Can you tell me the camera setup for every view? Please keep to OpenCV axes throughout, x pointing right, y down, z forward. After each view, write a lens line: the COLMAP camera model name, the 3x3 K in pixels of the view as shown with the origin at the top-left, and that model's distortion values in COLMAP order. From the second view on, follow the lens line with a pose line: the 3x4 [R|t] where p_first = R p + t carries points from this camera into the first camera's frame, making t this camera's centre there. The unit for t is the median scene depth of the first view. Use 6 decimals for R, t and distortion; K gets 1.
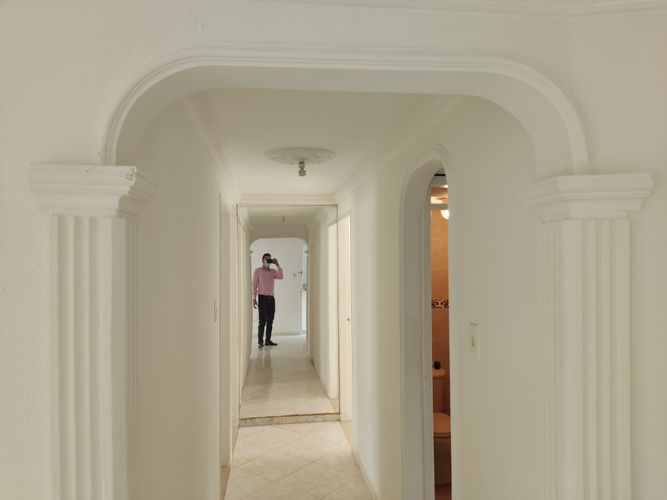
lens RADIAL K [[488.9, 0, 333.5], [0, 488.9, 250.0], [0, 0, 1]] dist [0.074988, -0.133514]
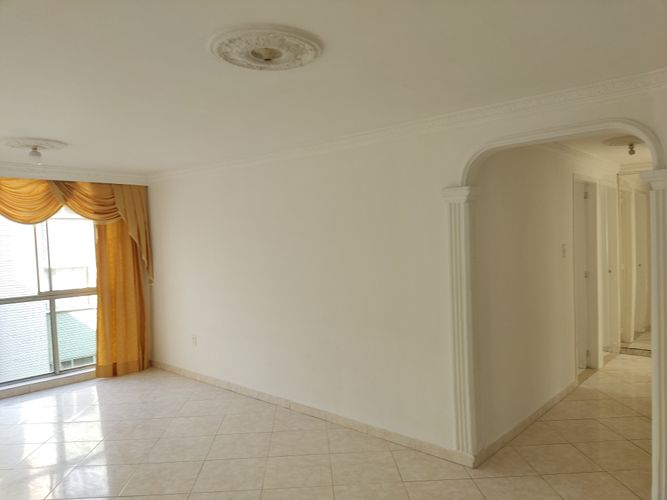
lens RADIAL K [[495.2, 0, 337.0], [0, 495.2, 267.0], [0, 0, 1]] dist [0.123613, -0.163092]
pose [[0.651703, 0.043598, -0.757220, 1.296022], [0.033590, 0.995708, 0.086238, 0.035046], [0.757730, -0.081637, 0.647442, -1.525605]]
